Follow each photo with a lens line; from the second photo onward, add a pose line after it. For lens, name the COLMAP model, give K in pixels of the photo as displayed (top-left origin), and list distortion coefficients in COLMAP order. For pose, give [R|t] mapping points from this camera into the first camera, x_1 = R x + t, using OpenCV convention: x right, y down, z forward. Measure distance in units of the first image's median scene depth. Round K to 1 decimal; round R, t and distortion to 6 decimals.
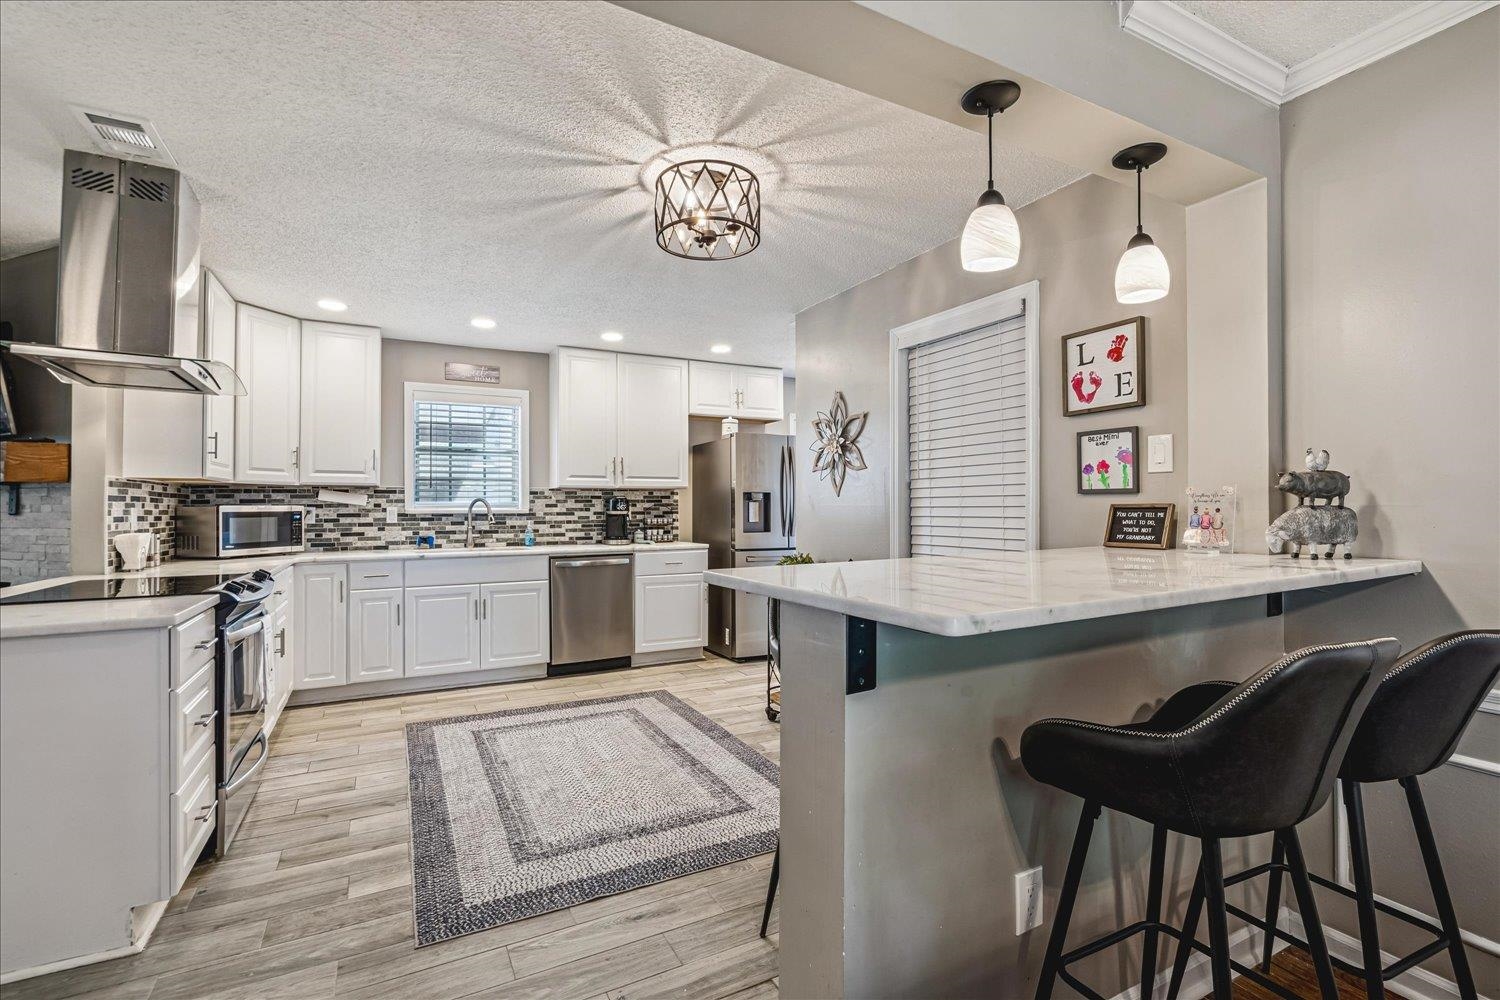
lens RADIAL K [[686.9, 0, 750.0], [0, 686.9, 500.0], [0, 0, 1]] dist [-0.003007, -0.000124]
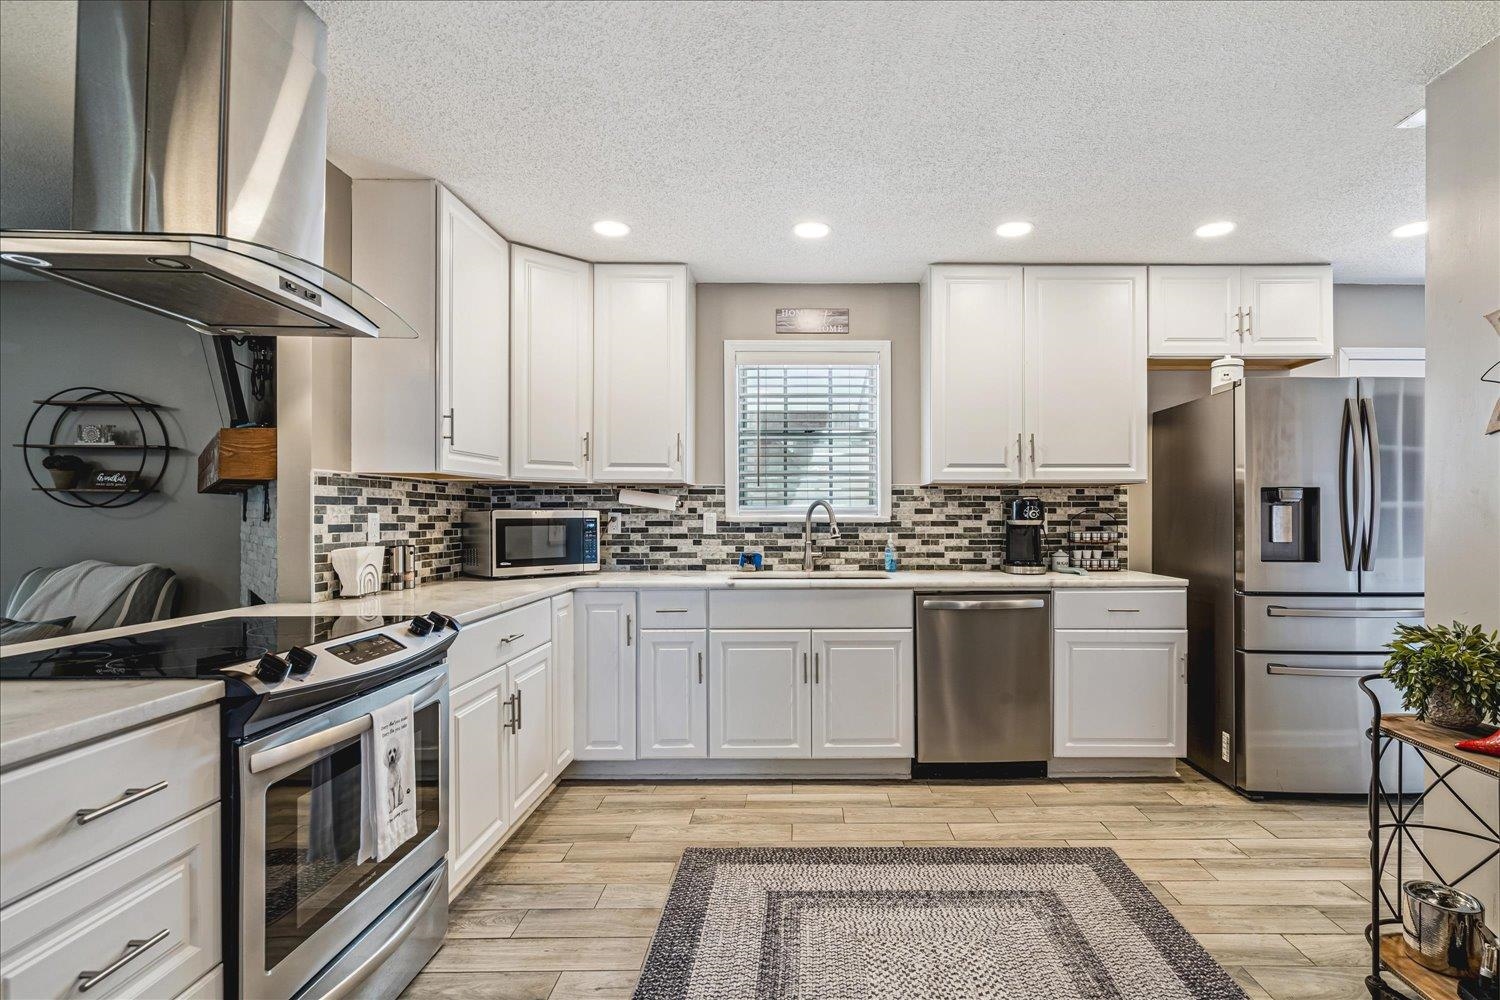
lens RADIAL K [[746.8, 0, 806.7], [0, 746.8, 508.5], [0, 0, 1]] dist [-0.000499, 0.000184]
pose [[0.884805, 0.000551, -0.465962, -0.057852], [0.001644, 0.999989, 0.004303, 0.002553], [0.465959, -0.004574, 0.884794, 0.341670]]
